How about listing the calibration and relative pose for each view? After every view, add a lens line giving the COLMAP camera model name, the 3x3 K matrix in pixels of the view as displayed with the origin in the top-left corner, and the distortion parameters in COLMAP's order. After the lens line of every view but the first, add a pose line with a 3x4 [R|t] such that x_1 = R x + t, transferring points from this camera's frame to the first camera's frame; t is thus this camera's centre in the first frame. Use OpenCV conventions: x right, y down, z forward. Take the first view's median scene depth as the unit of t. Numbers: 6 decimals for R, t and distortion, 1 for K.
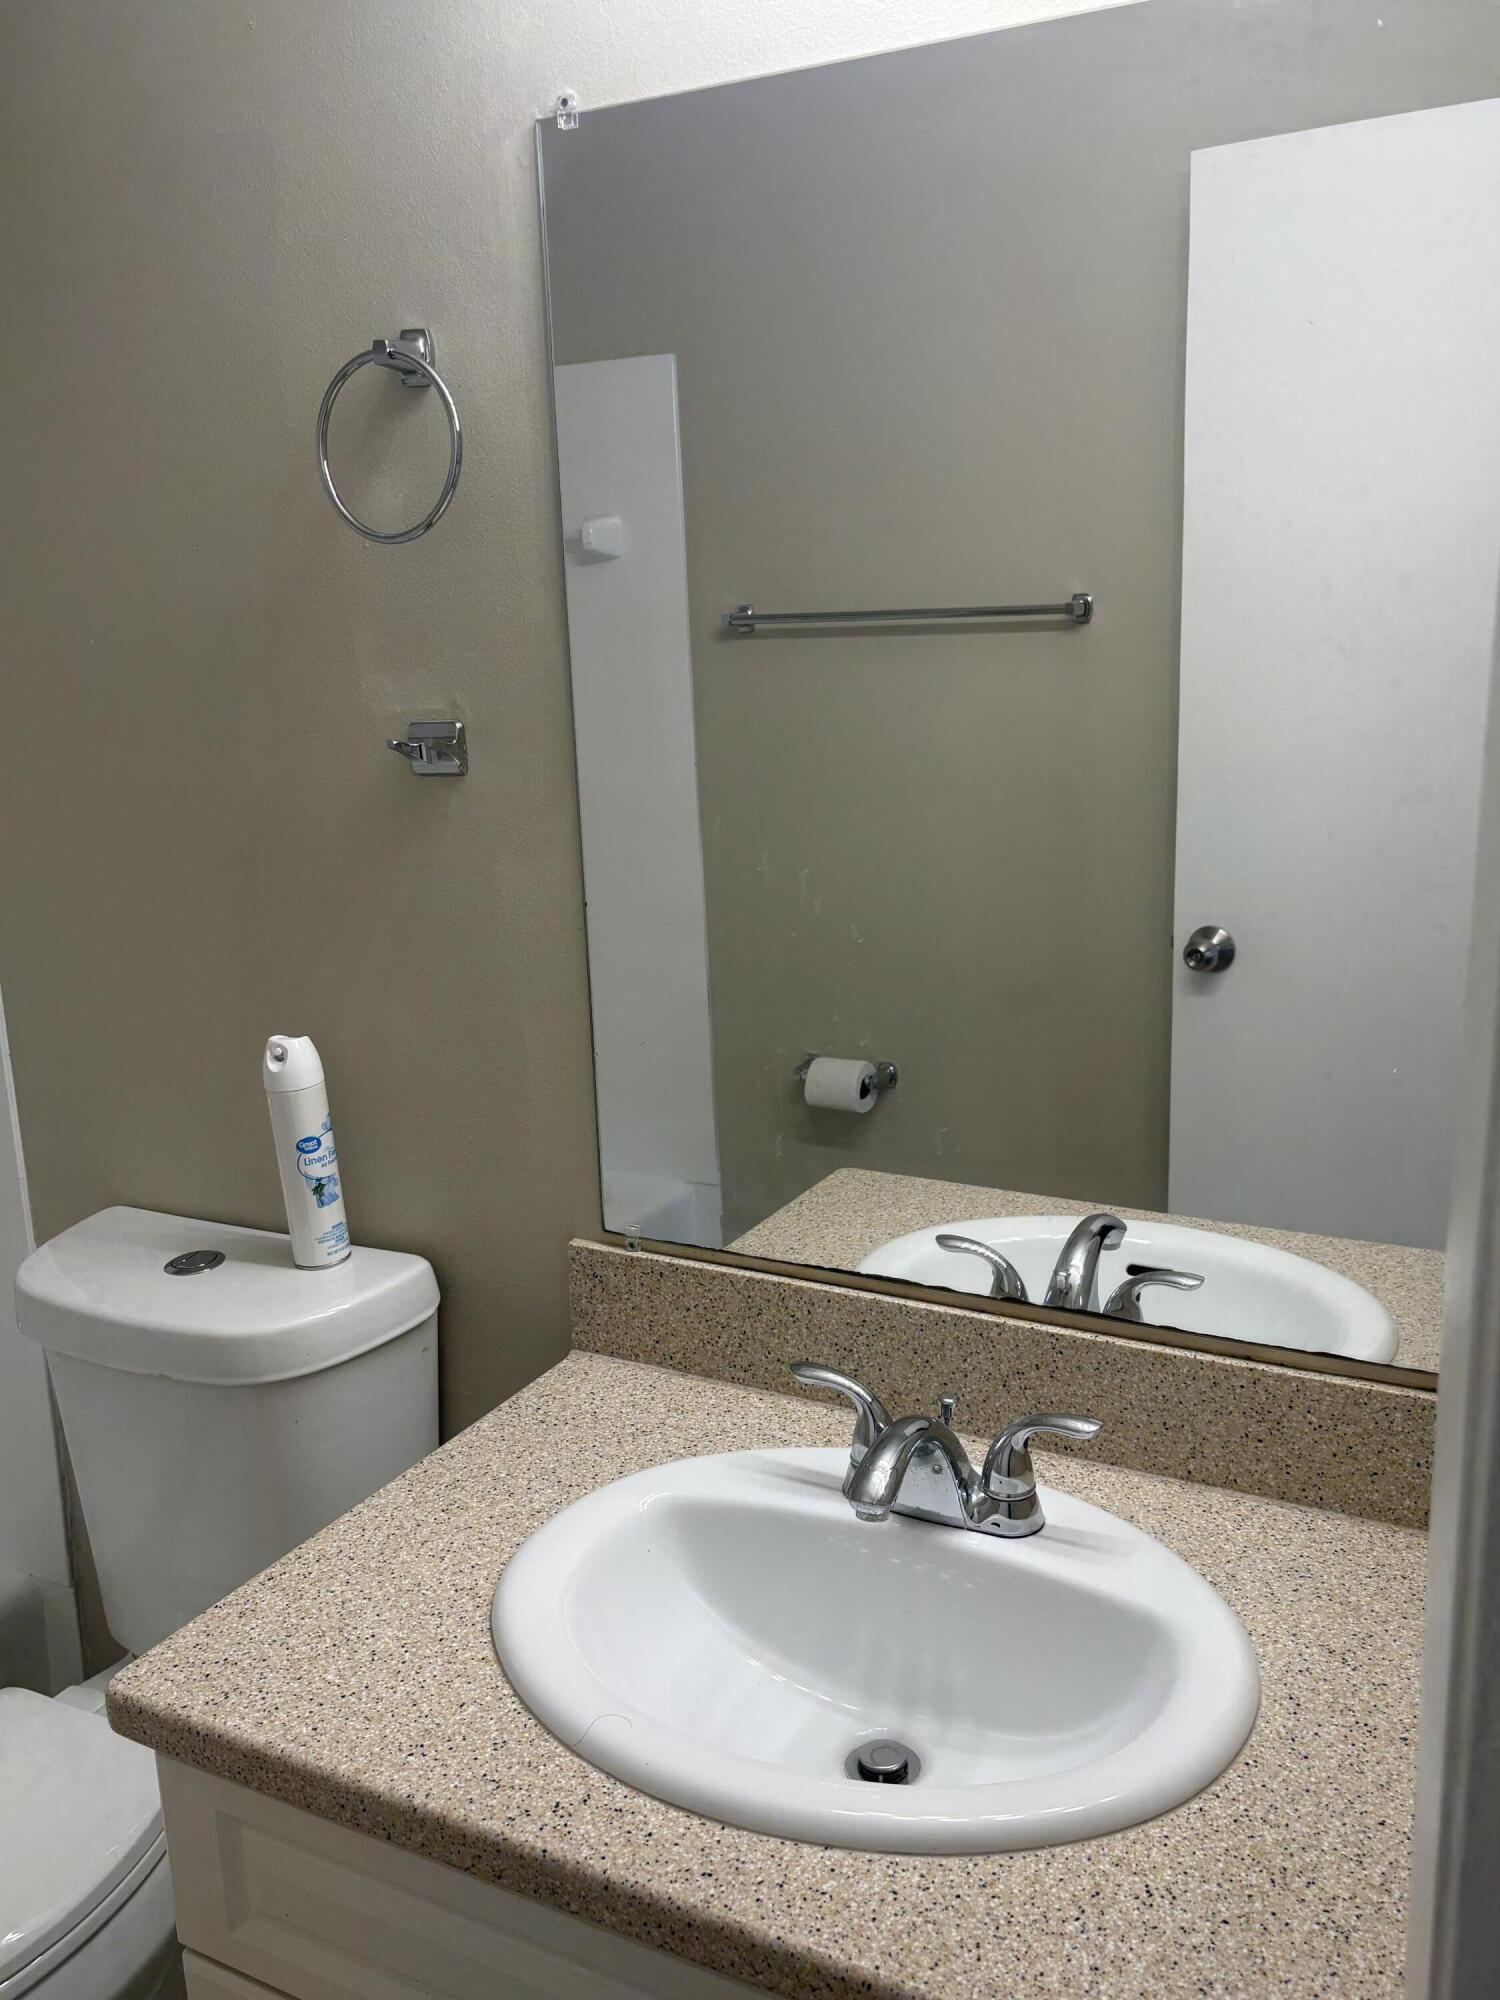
lens RADIAL K [[1690.6, 0, 751.3], [0, 1690.6, 1003.6], [0, 0, 1]] dist [0.033857, -0.001488]
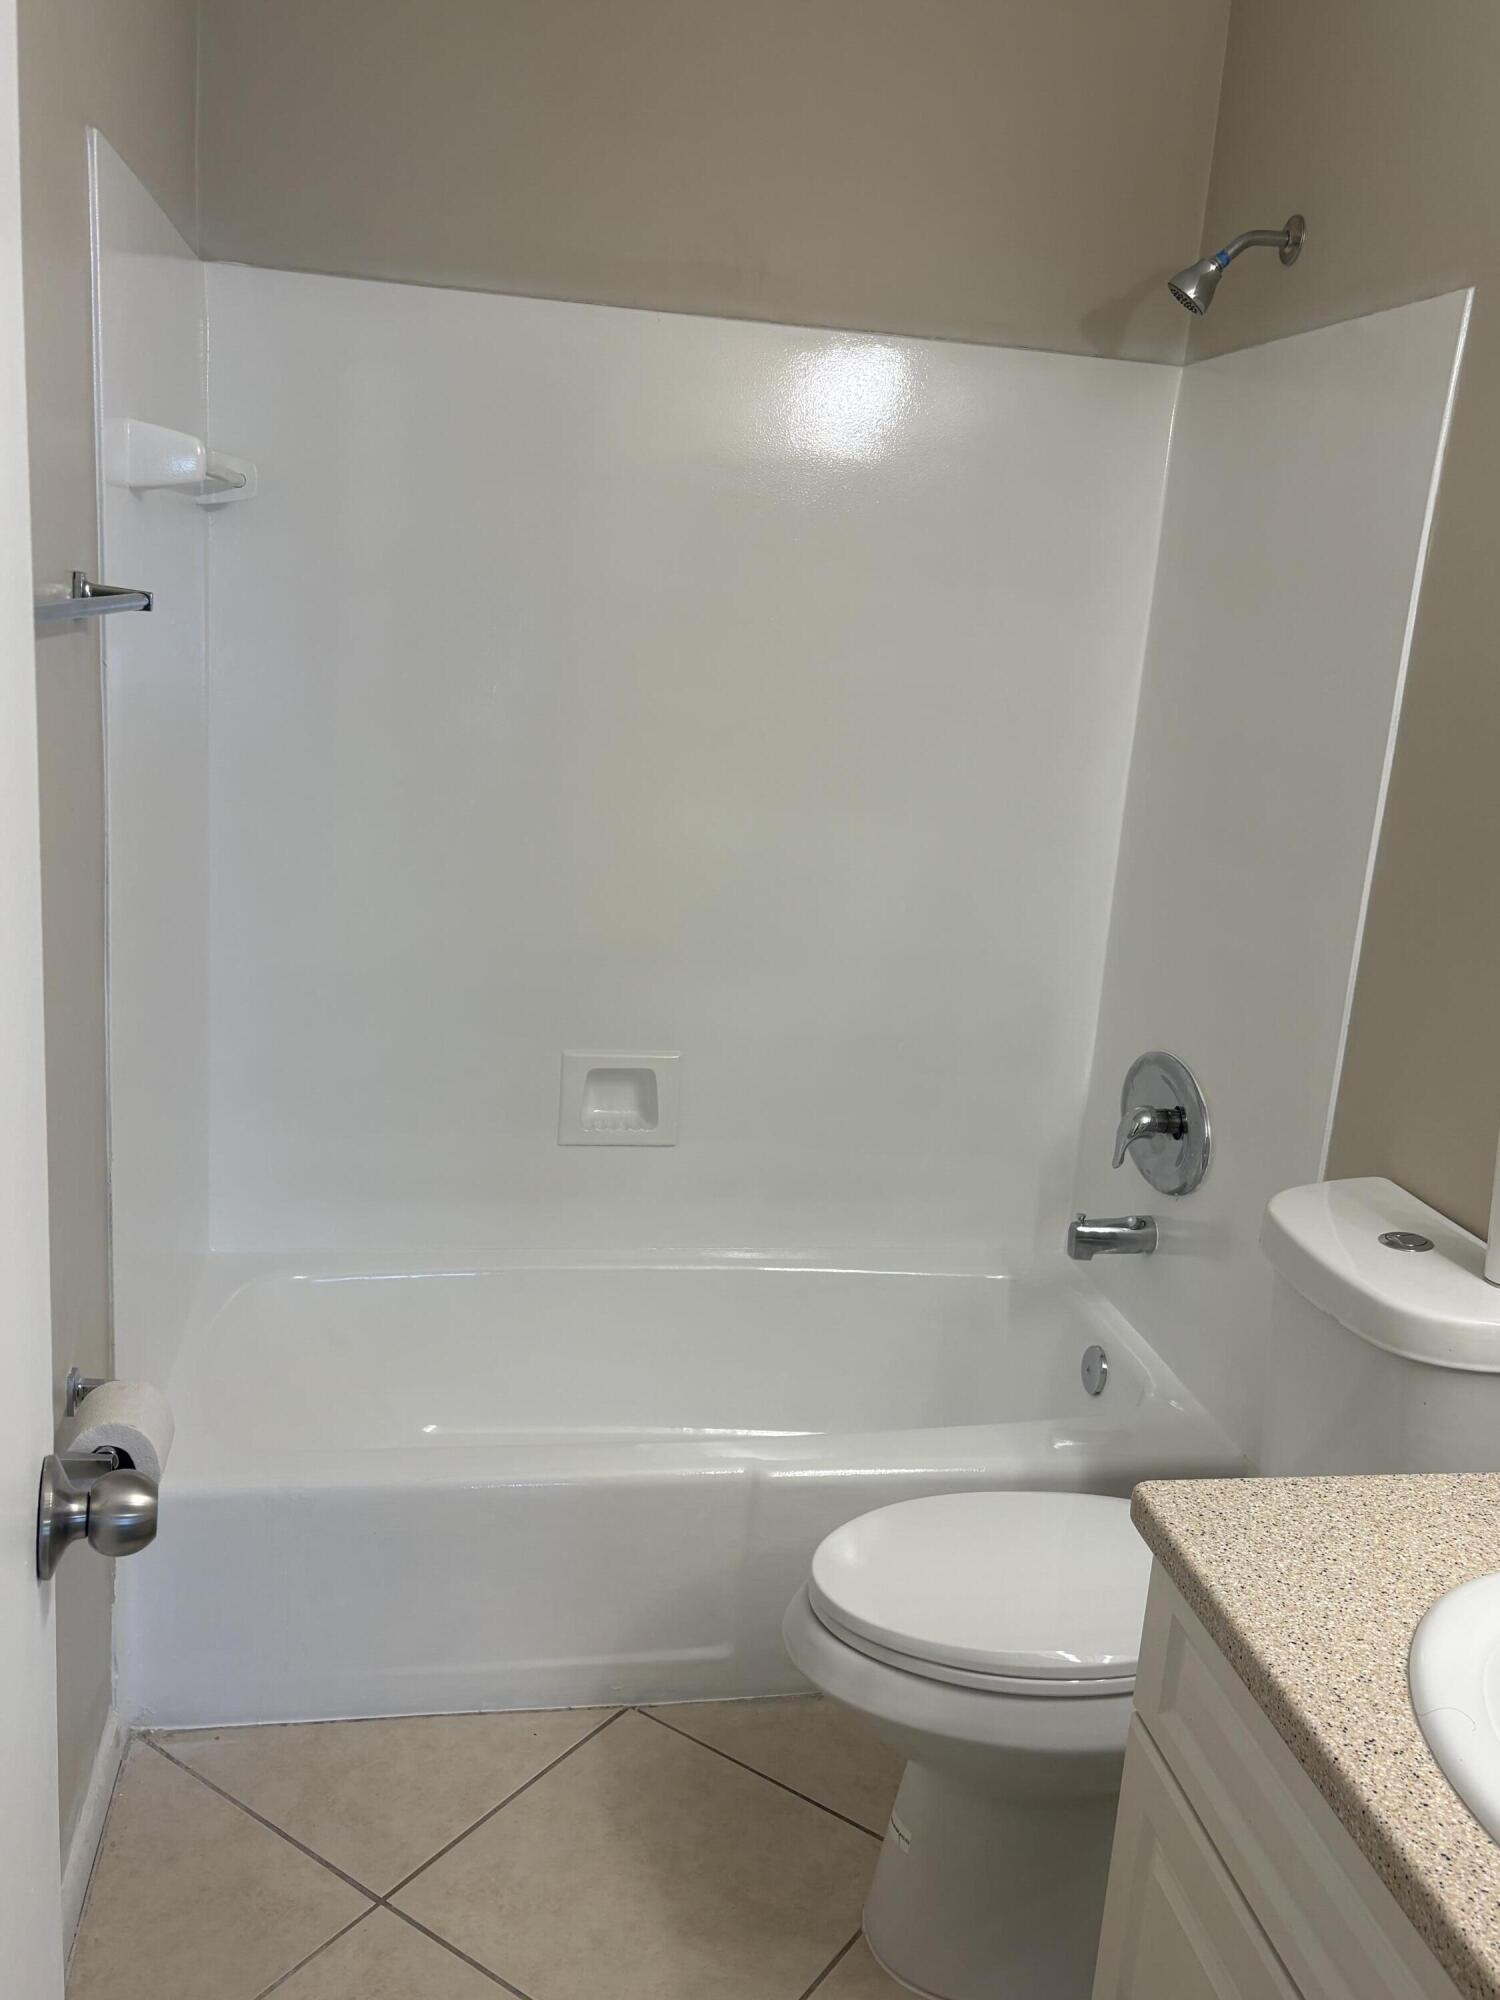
lens RADIAL K [[1690.6, 0, 749.1], [0, 1690.6, 999.6], [0, 0, 1]] dist [0.033857, -0.001488]
pose [[0.607480, 0.254679, -0.752400, 0.323424], [-0.259165, 0.958922, 0.115337, -0.025317], [0.750867, 0.124931, 0.648530, -0.102179]]
